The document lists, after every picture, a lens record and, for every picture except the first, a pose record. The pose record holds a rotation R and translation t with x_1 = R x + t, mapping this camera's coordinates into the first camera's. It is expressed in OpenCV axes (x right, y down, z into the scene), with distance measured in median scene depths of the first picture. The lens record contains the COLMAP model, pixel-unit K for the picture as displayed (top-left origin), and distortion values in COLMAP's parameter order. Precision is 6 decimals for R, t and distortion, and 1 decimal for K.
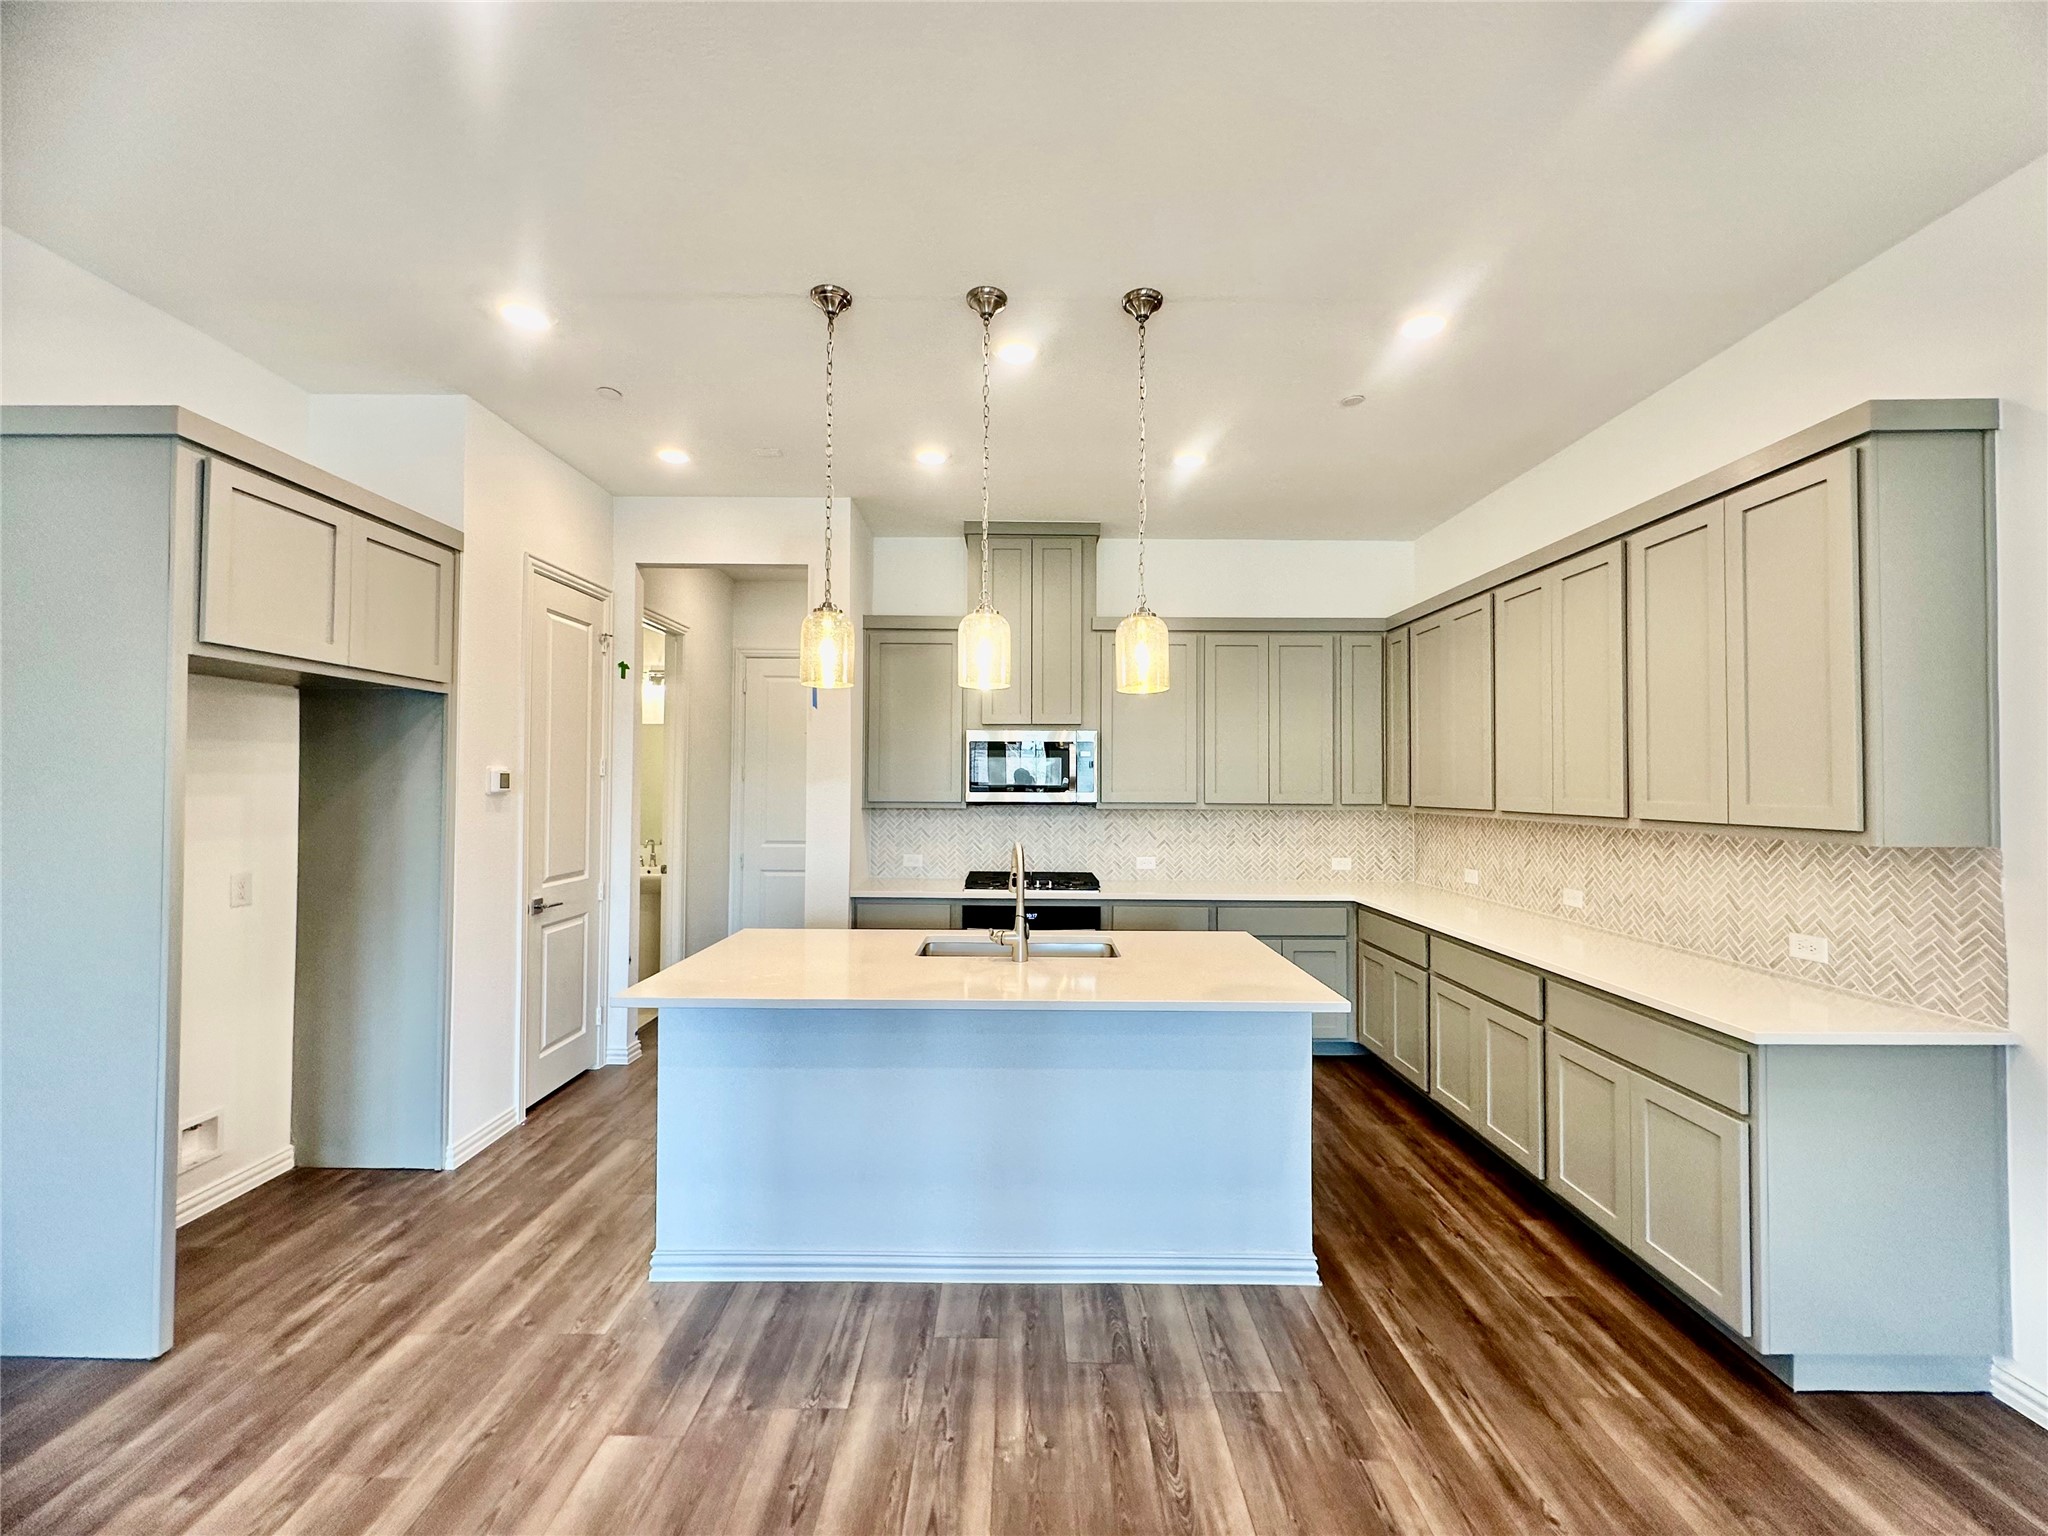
lens RADIAL K [[815.8, 0, 1023.5], [0, 815.8, 765.9], [0, 0, 1]] dist [-0.004725, 0.001319]
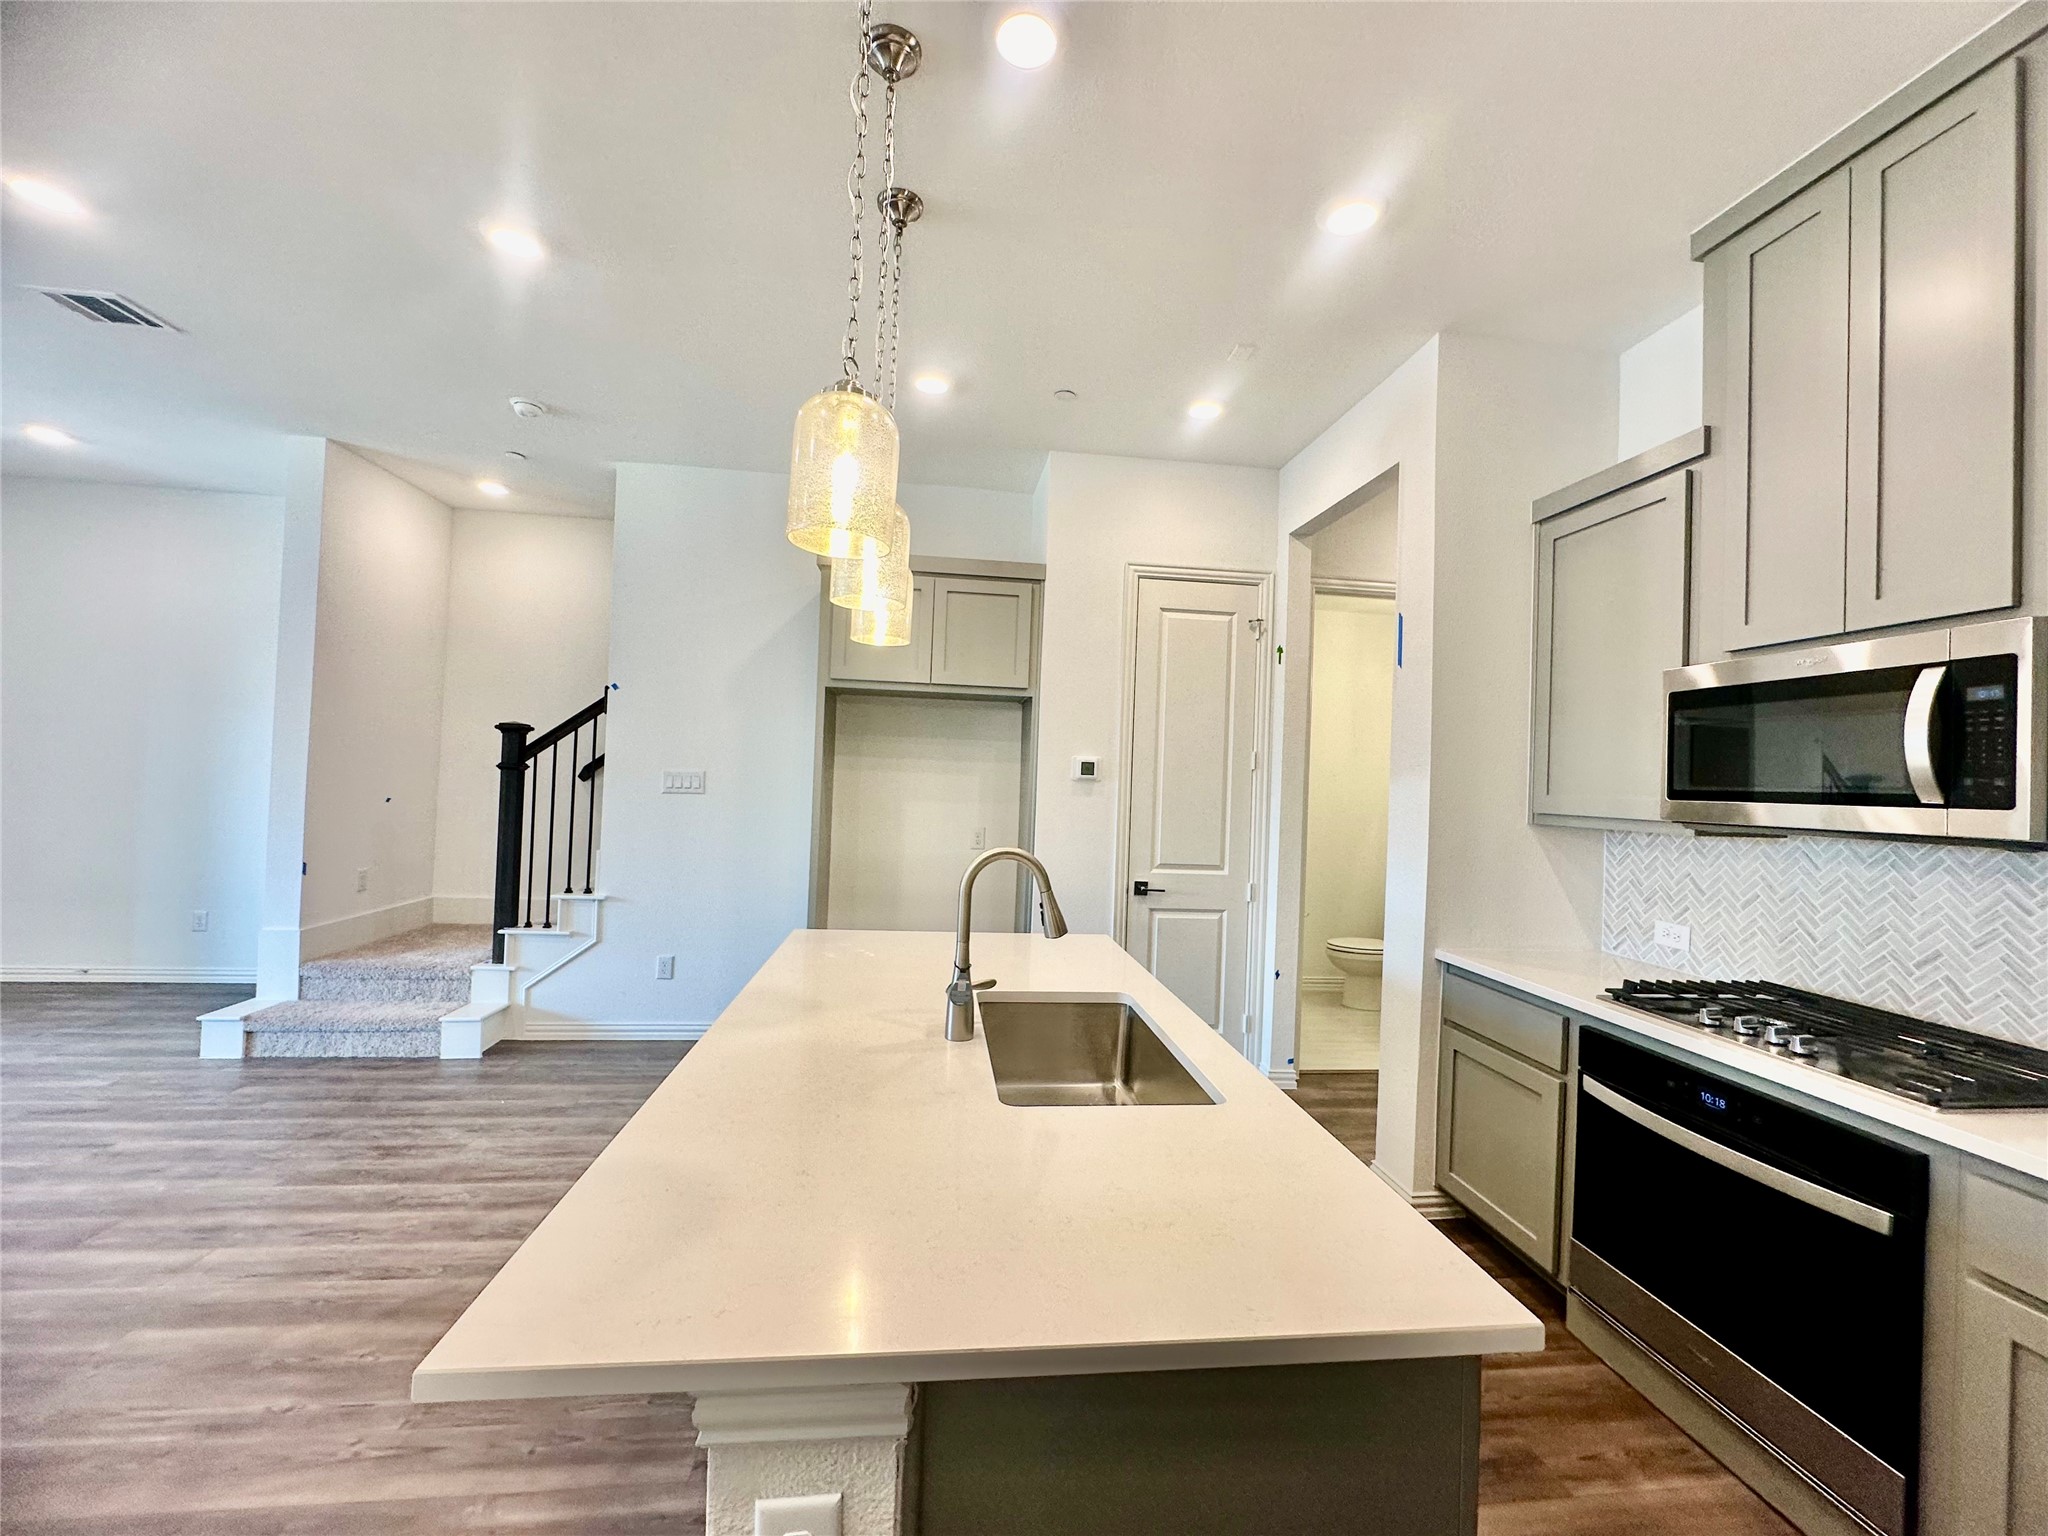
lens RADIAL K [[815.8, 0, 1026.9], [0, 815.8, 767.3], [0, 0, 1]] dist [-0.004725, 0.001319]
pose [[0.116897, -0.015658, -0.993021, 0.666049], [-0.017631, 0.999685, -0.017838, 0.052394], [0.992988, 0.019593, 0.116584, 1.069371]]
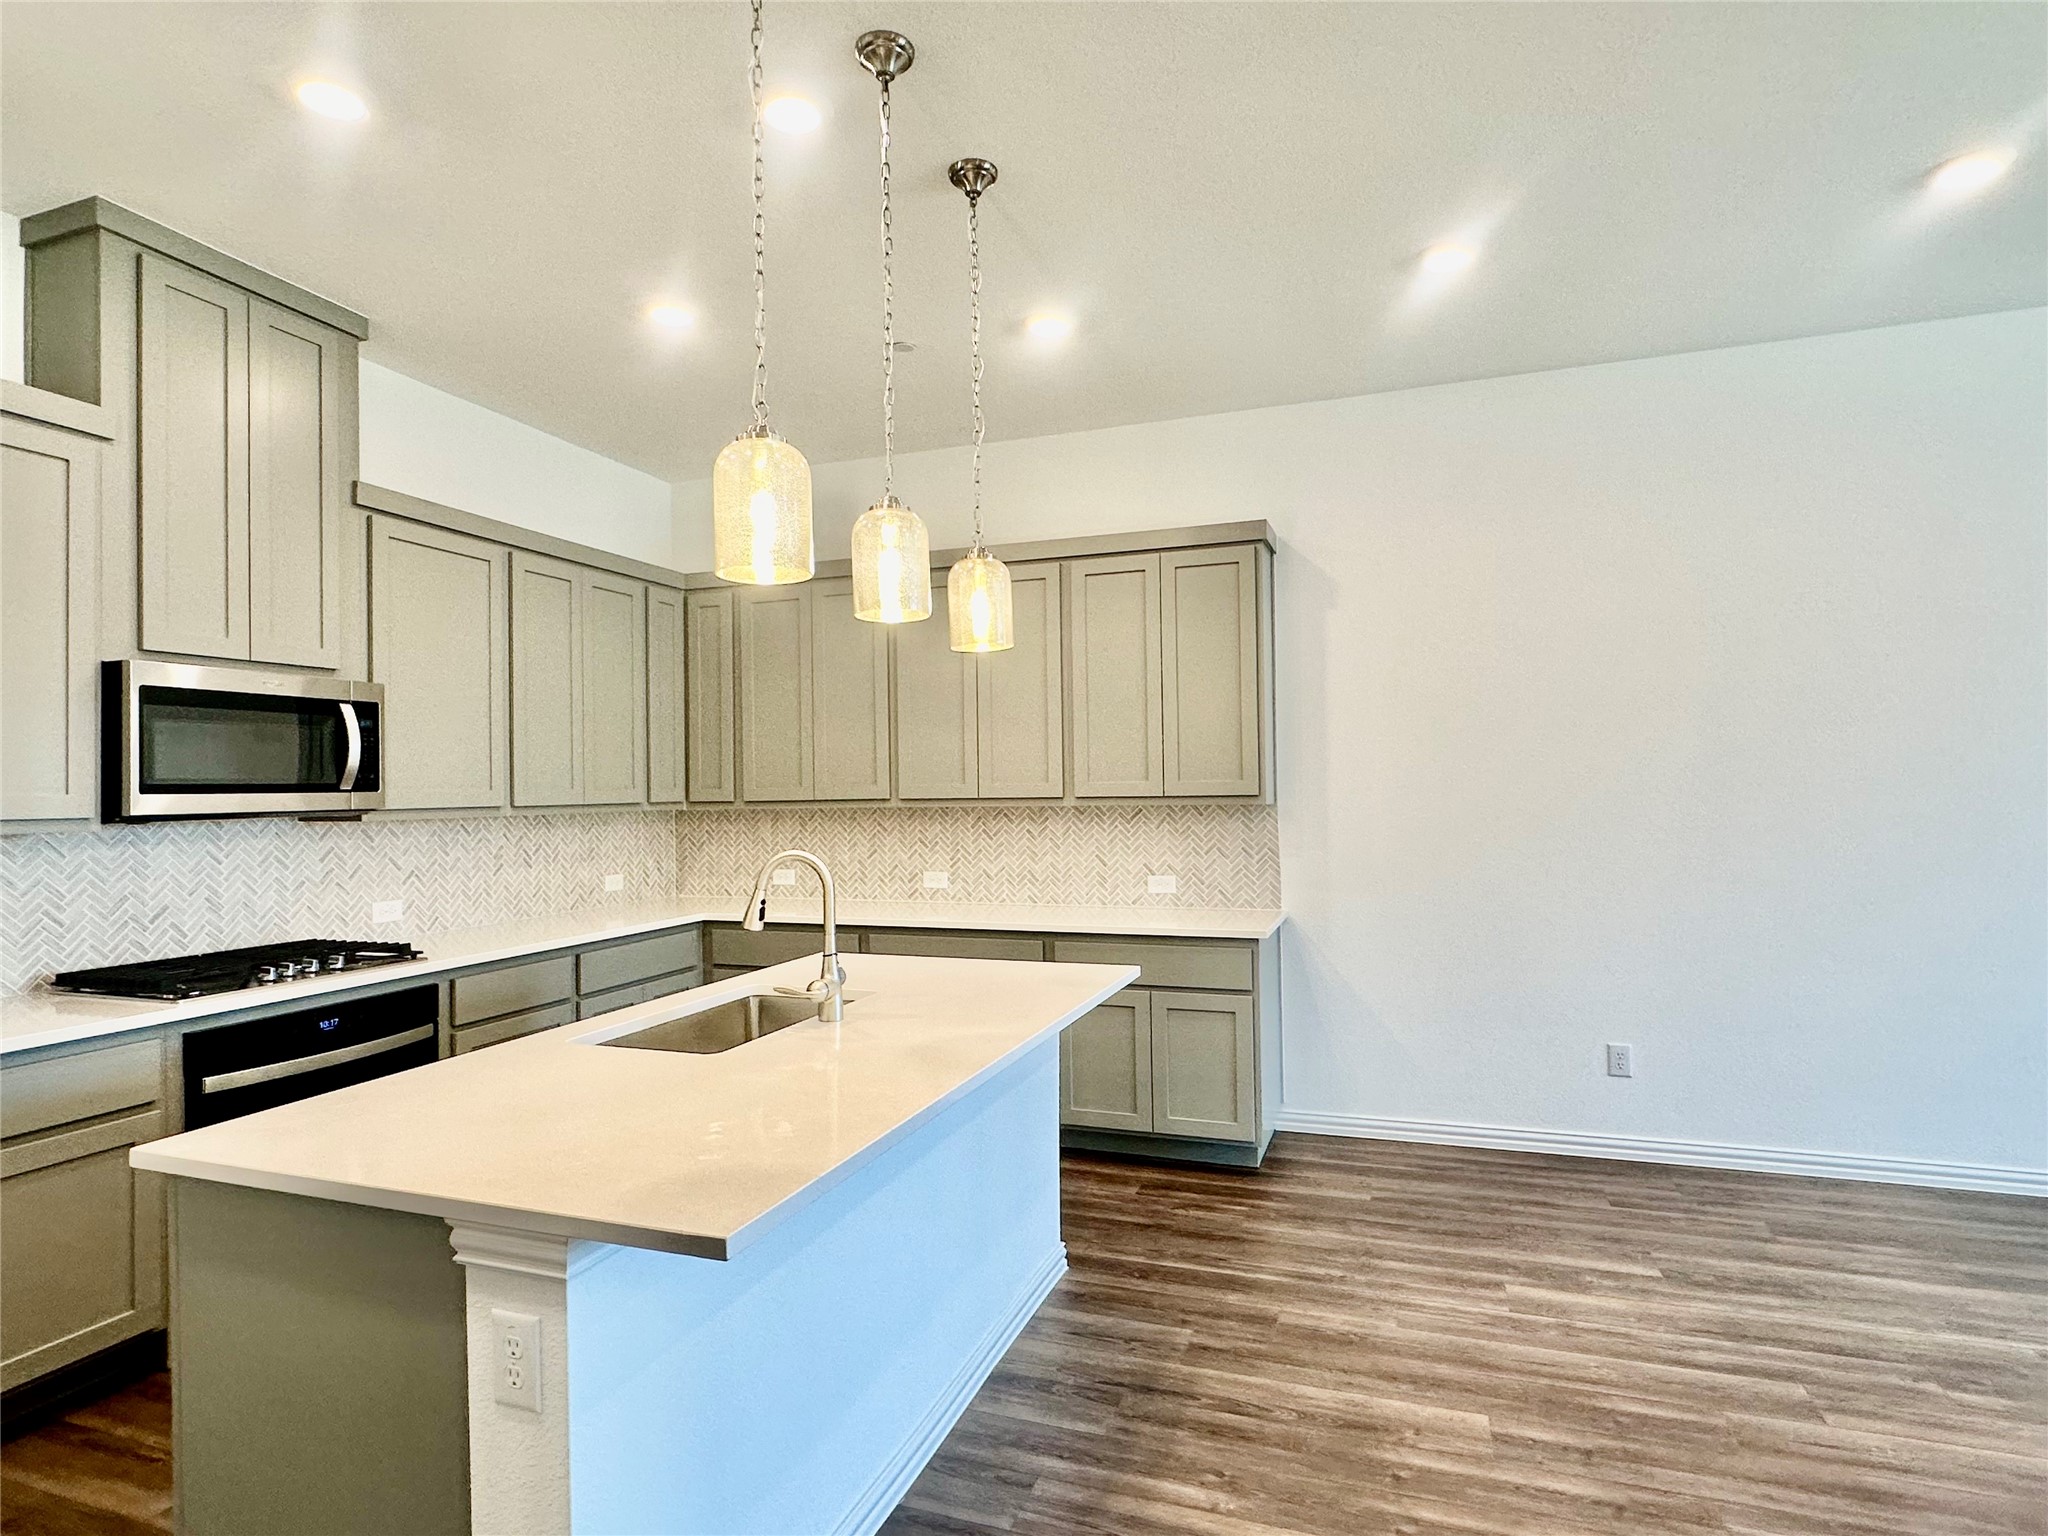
lens RADIAL K [[1091.5, 0, 1023.5], [0, 1091.5, 774.8], [0, 0, 1]] dist [-0.003002, 0.001350]
pose [[0.337659, 0.000866, 0.941268, -0.890371], [-0.003079, 0.999995, 0.000185, 0.035752], [-0.941264, -0.002961, 0.337660, 0.591362]]
